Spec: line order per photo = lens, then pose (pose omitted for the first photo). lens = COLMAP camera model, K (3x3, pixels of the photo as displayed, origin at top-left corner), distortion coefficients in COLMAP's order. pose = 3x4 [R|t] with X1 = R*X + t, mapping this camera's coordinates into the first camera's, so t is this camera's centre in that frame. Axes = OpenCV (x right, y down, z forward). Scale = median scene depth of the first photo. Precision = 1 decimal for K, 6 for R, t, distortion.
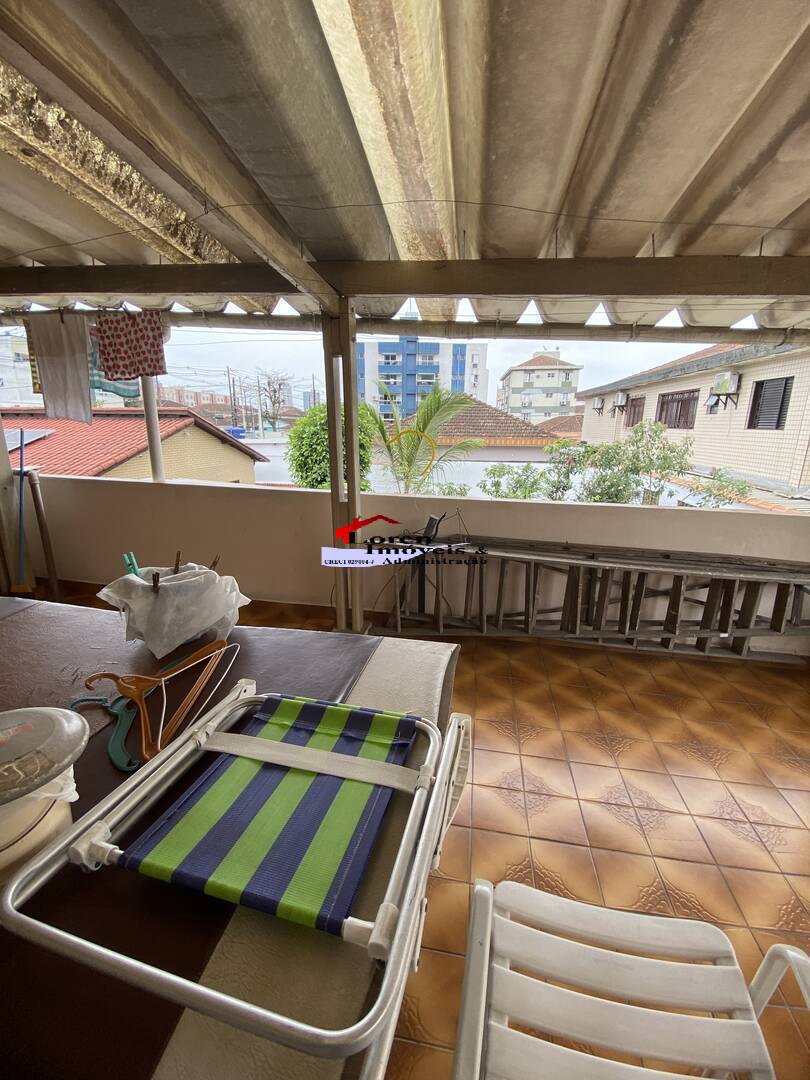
lens RADIAL K [[439.7, 0, 403.8], [0, 439.7, 534.5], [0, 0, 1]] dist [0.019717, -0.020163]
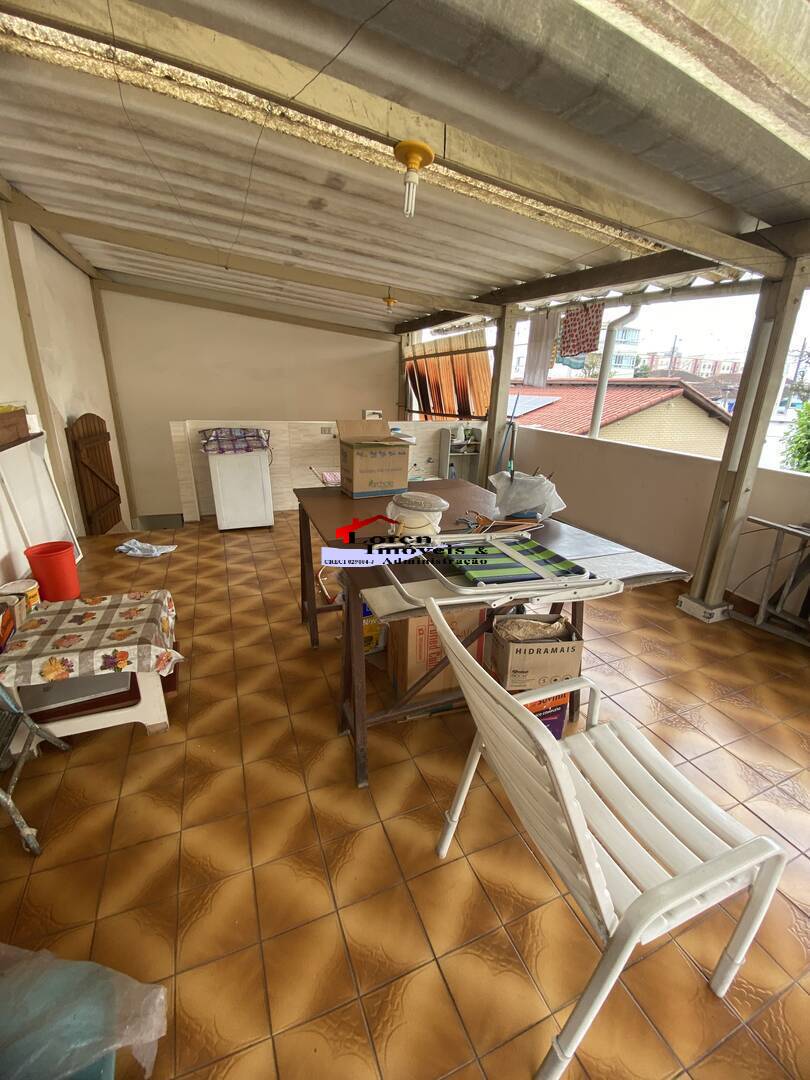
lens RADIAL K [[439.7, 0, 403.8], [0, 439.7, 534.5], [0, 0, 1]] dist [0.019717, -0.020163]
pose [[0.532225, 0.277665, -0.799774, 0.346021], [-0.229862, 0.956593, 0.179144, 0.060456], [0.814801, 0.088492, 0.572948, -0.179964]]
